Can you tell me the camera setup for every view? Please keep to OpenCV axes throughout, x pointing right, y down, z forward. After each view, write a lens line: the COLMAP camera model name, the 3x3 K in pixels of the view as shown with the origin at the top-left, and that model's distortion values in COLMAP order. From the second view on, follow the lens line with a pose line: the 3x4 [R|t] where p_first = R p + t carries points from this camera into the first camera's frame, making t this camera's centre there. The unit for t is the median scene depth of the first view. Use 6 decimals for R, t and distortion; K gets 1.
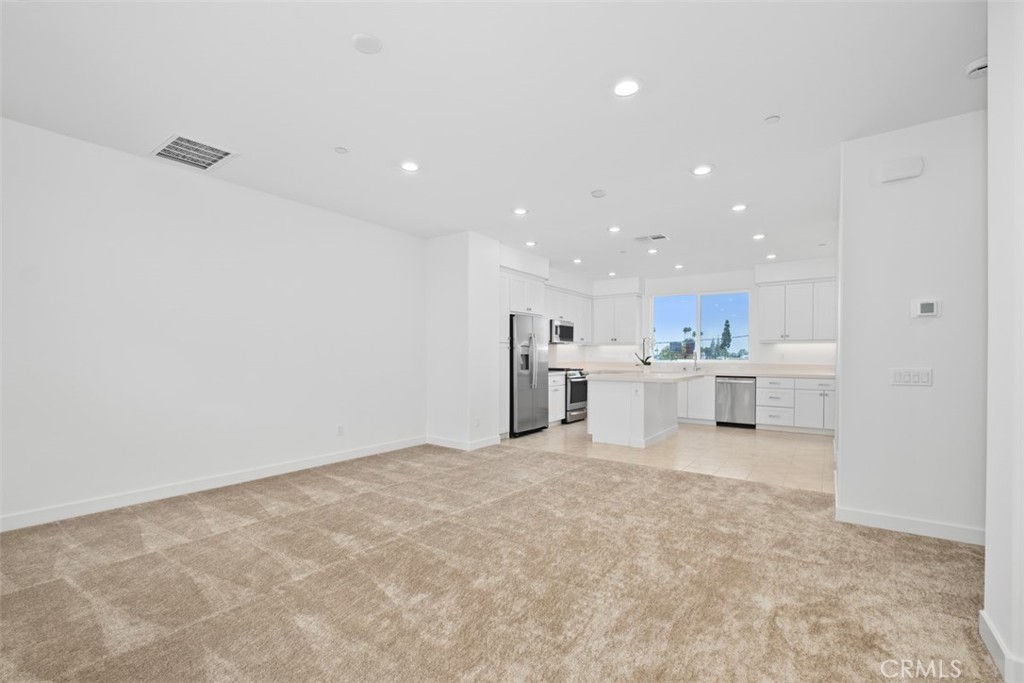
lens RADIAL K [[447.1, 0, 505.0], [0, 447.1, 356.8], [0, 0, 1]] dist [-0.005751, -0.000575]
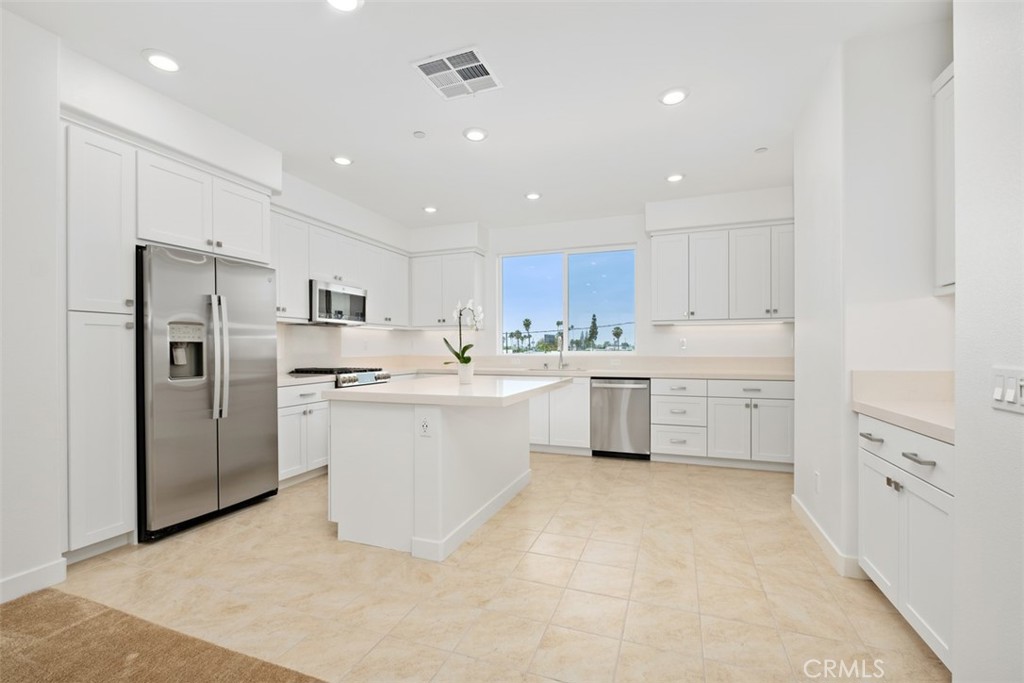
lens RADIAL K [[447.1, 0, 503.3], [0, 447.1, 347.2], [0, 0, 1]] dist [-0.005751, -0.000575]
pose [[0.966091, -0.006293, 0.258126, 0.205575], [0.007653, 0.999962, -0.004262, 0.003389], [-0.258089, 0.006093, 0.966102, 0.454517]]
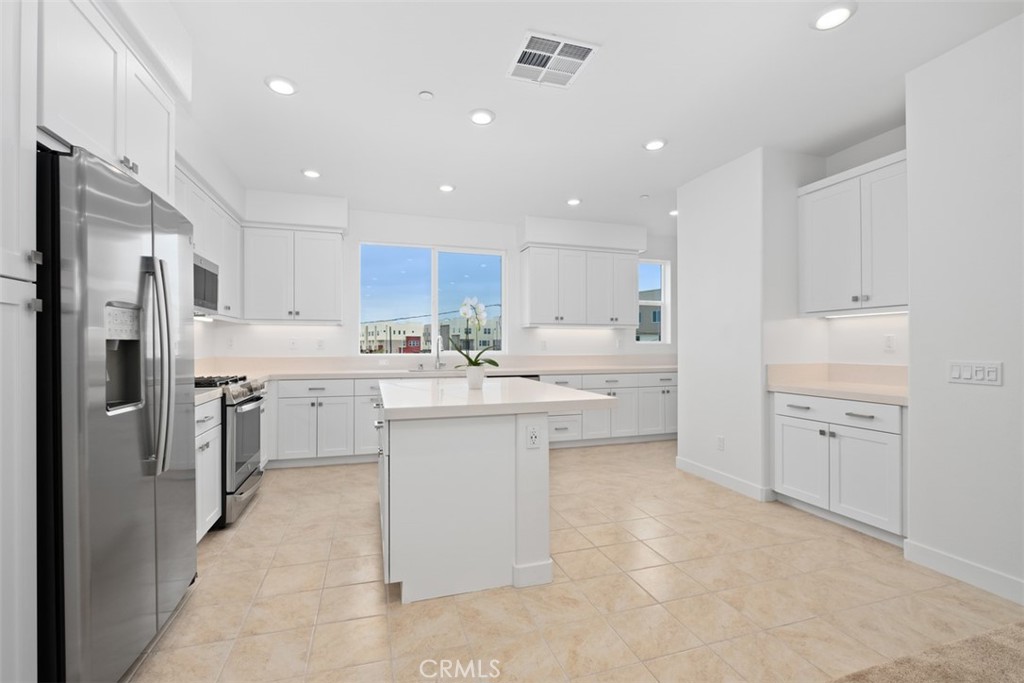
lens RADIAL K [[447.1, 0, 511.5], [0, 447.1, 341.3], [0, 0, 1]] dist [-0.005751, -0.000575]
pose [[0.595425, 0.003272, 0.803404, -0.019478], [0.005108, 0.999956, -0.007858, -0.001509], [-0.803394, 0.008782, 0.595382, 0.628364]]
